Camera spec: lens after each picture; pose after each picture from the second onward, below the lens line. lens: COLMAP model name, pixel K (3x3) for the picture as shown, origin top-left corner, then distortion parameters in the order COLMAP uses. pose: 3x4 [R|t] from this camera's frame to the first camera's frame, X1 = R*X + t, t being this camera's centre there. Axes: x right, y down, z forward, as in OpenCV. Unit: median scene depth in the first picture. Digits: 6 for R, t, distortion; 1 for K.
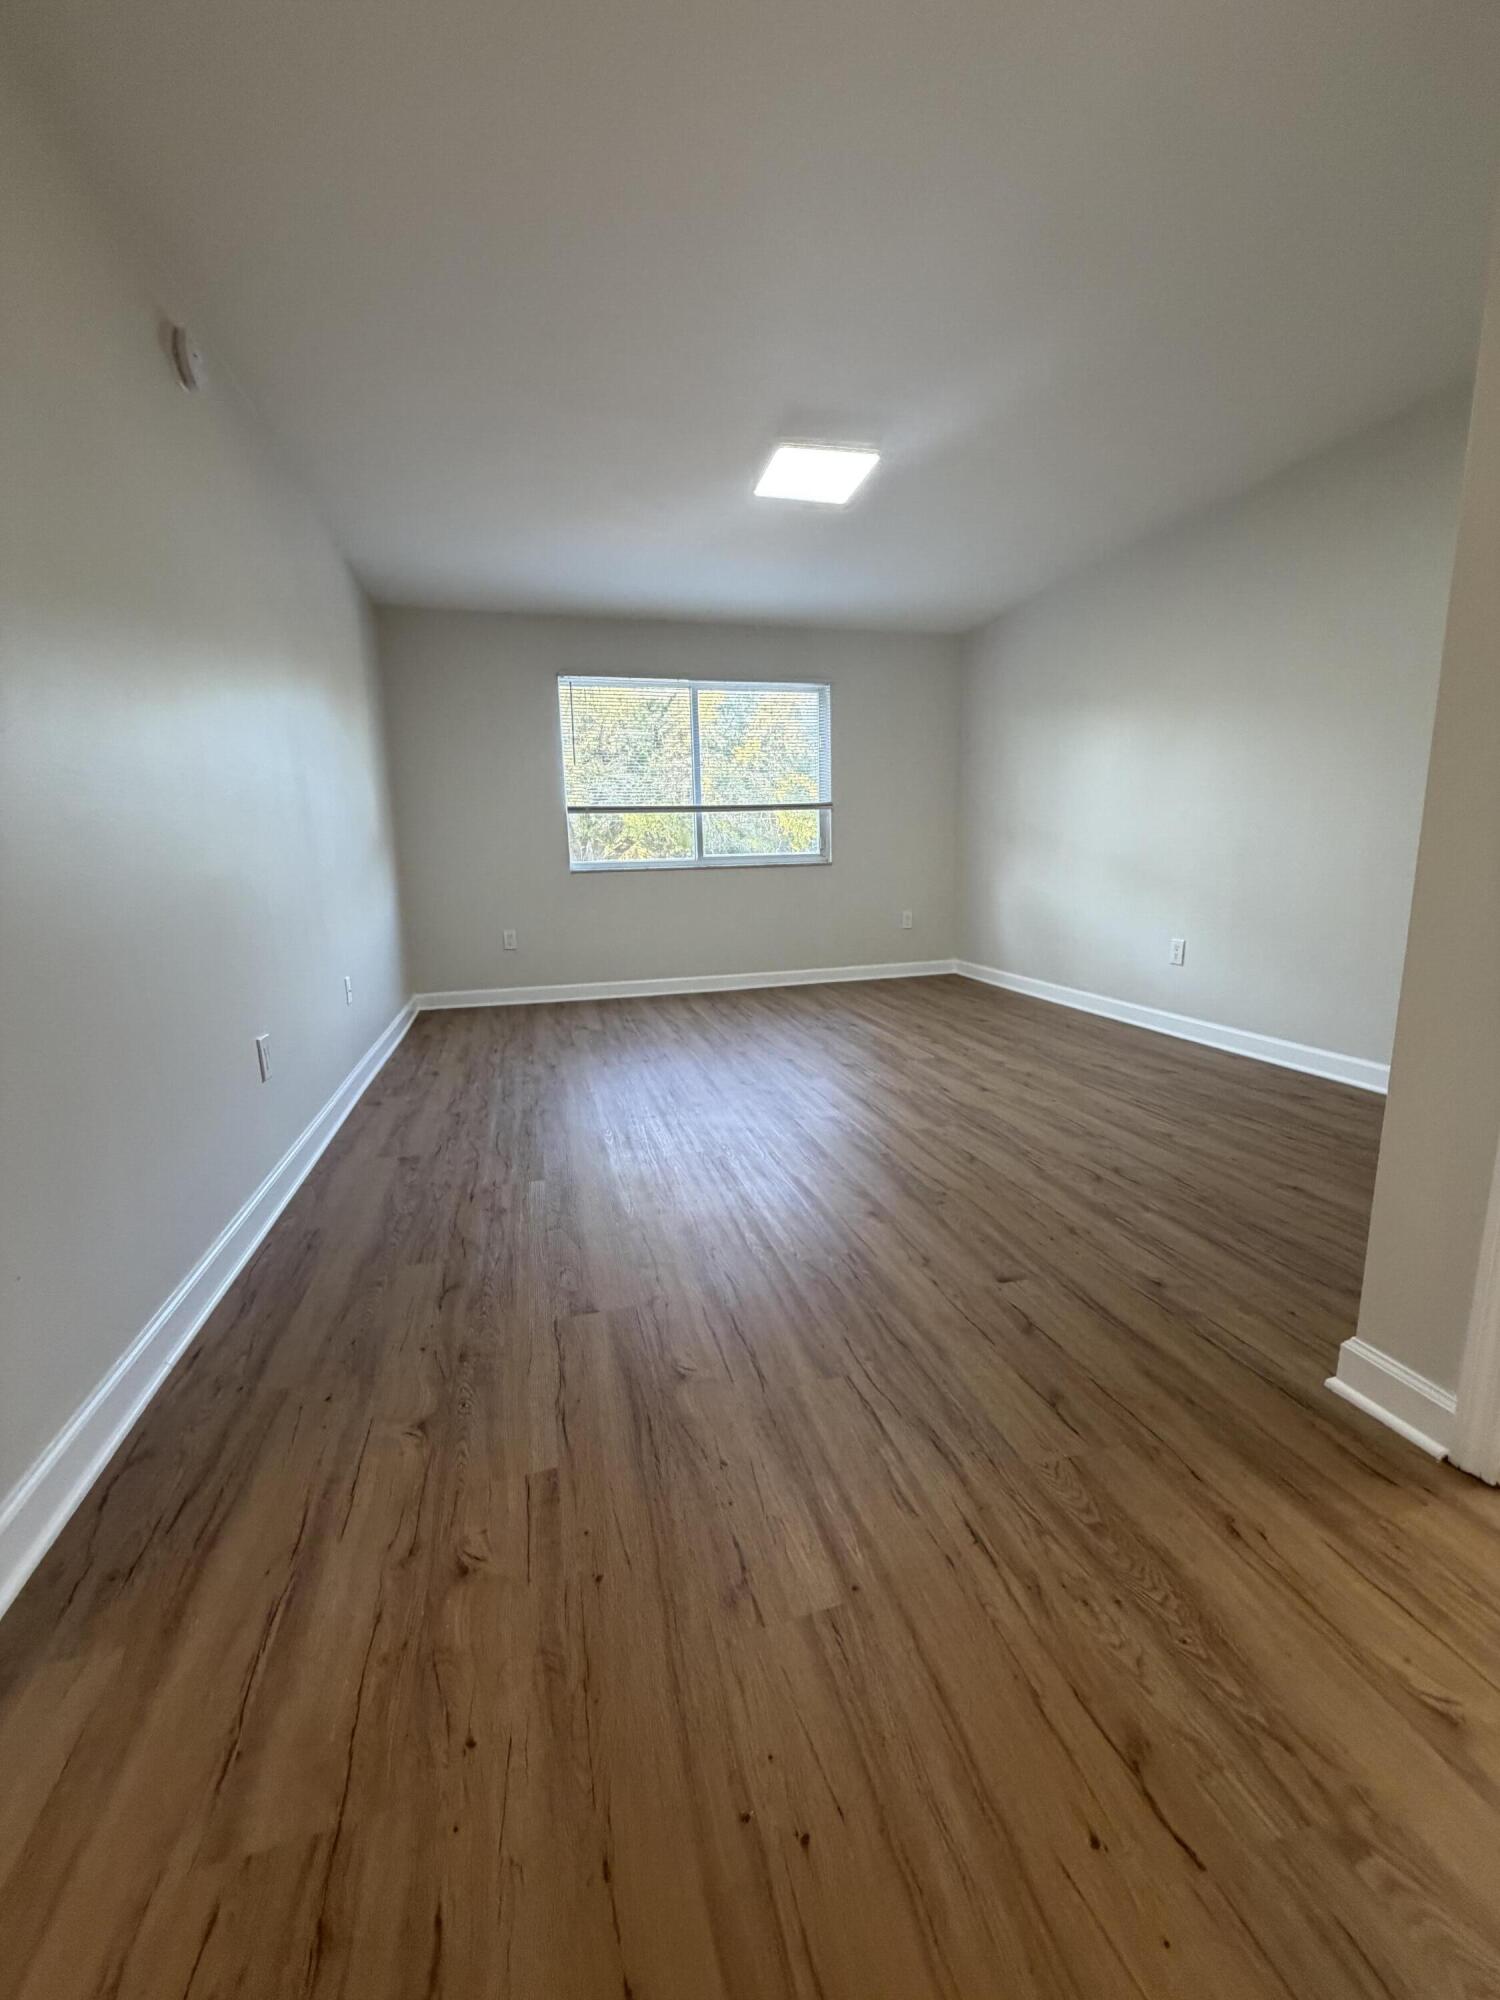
lens RADIAL K [[800.1, 0, 747.0], [0, 800.1, 994.2], [0, 0, 1]] dist [0.000899, 0.000154]
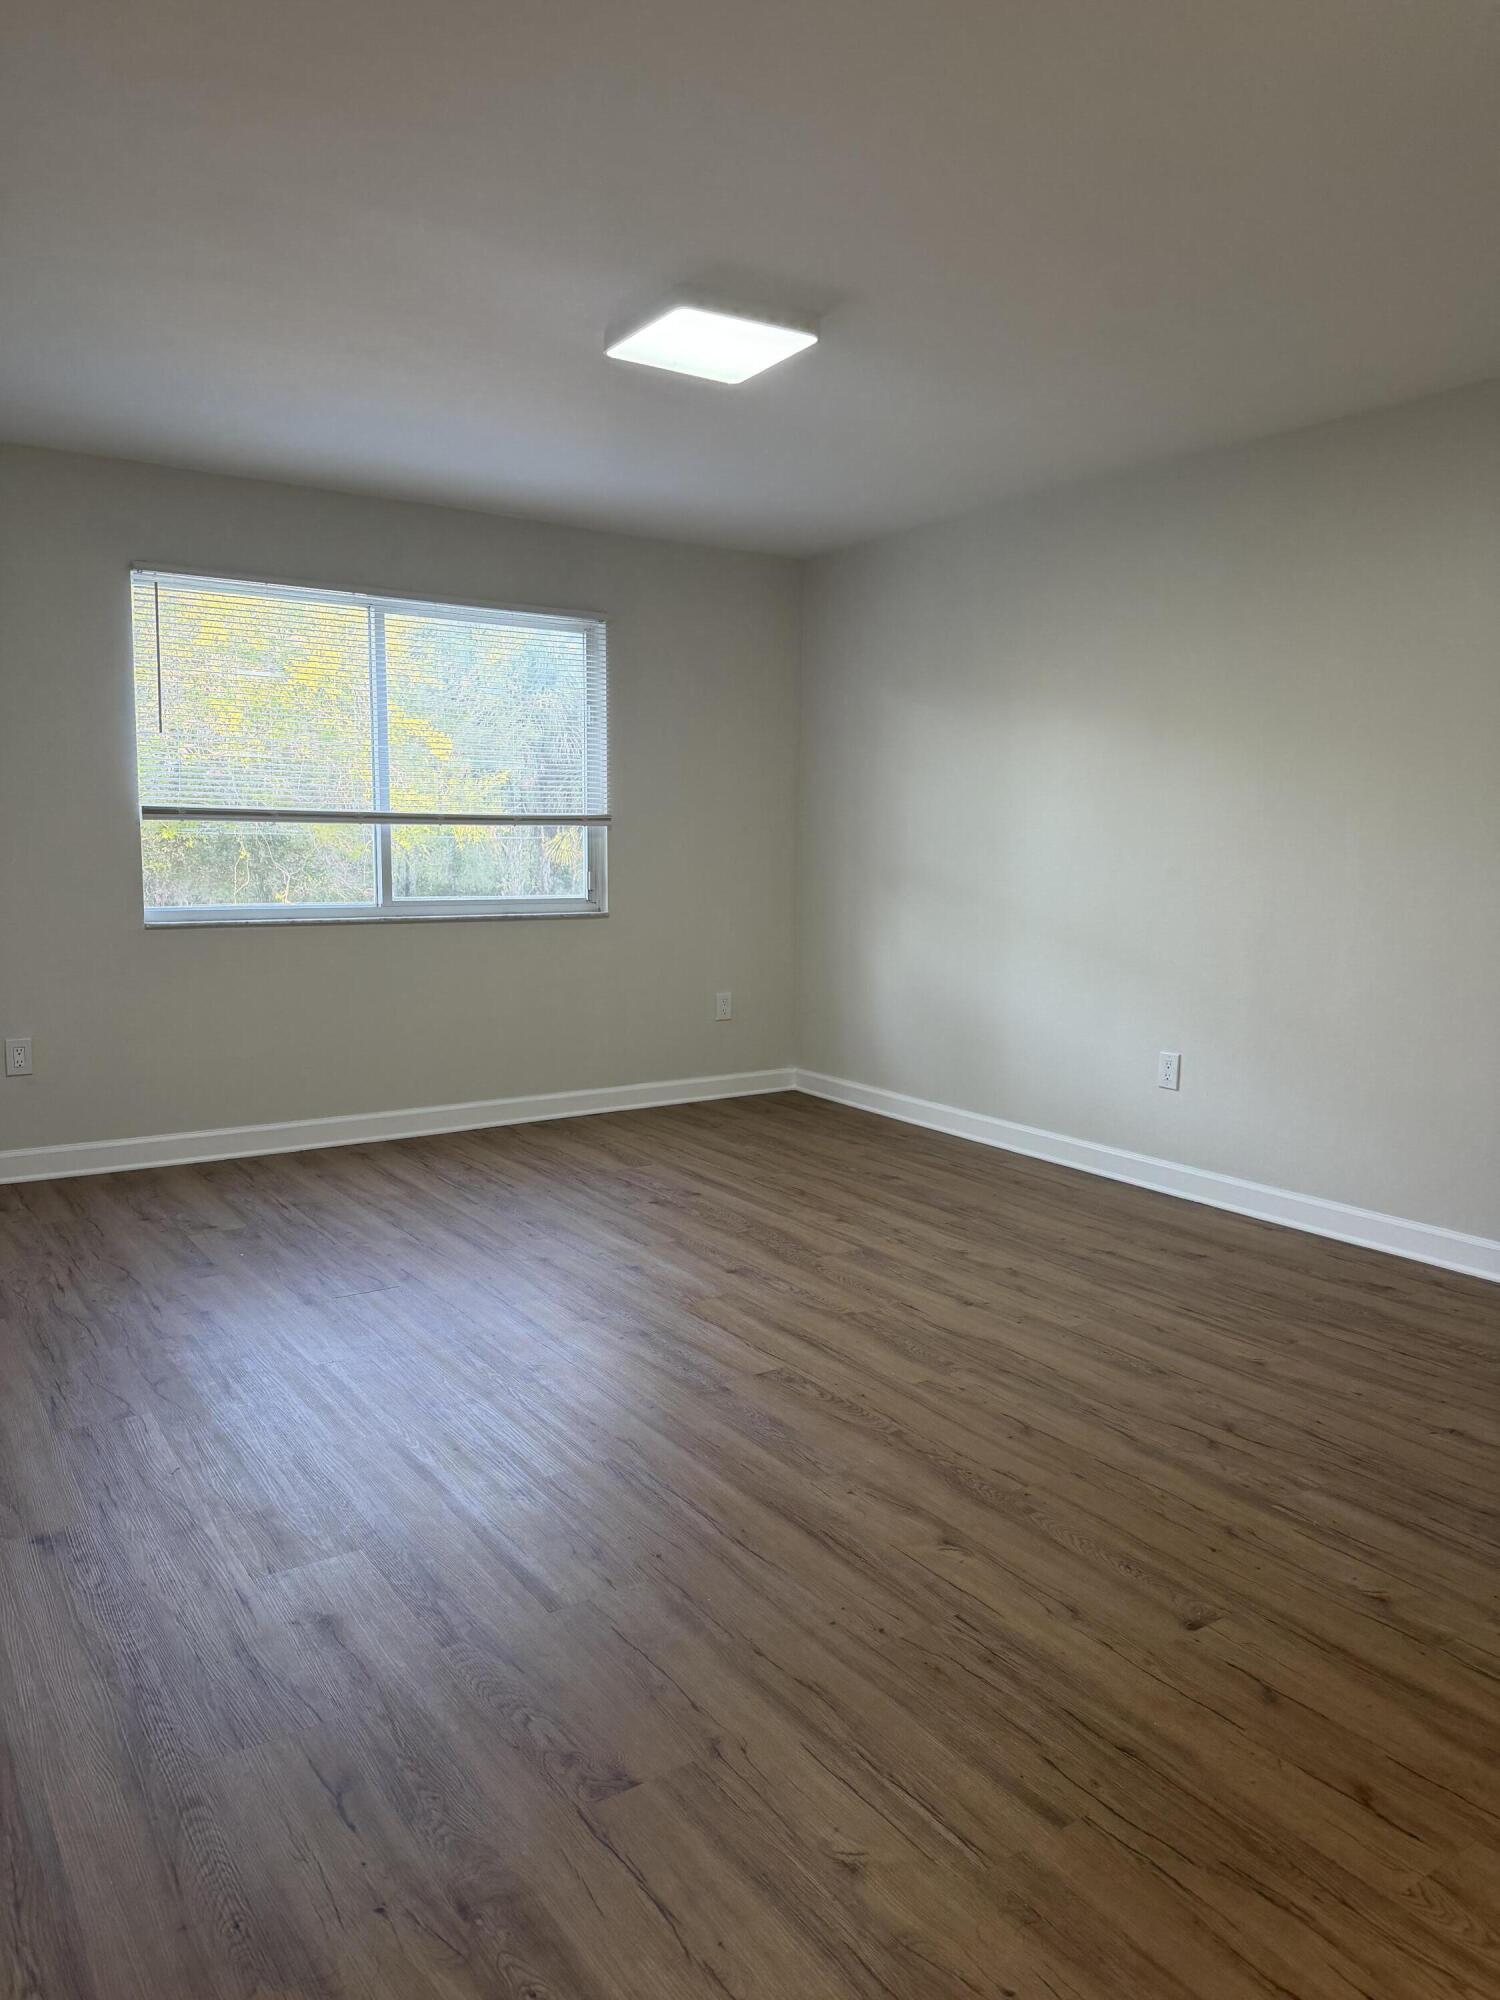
lens RADIAL K [[1388.3, 0, 750.0], [0, 1388.3, 1000.0], [0, 0, 1]] dist [0.077742, -0.107353]
pose [[0.946466, -0.005283, 0.322760, -0.292153], [0.025272, 0.998010, -0.057771, -0.081433], [-0.321812, 0.062835, 0.944716, -0.036274]]
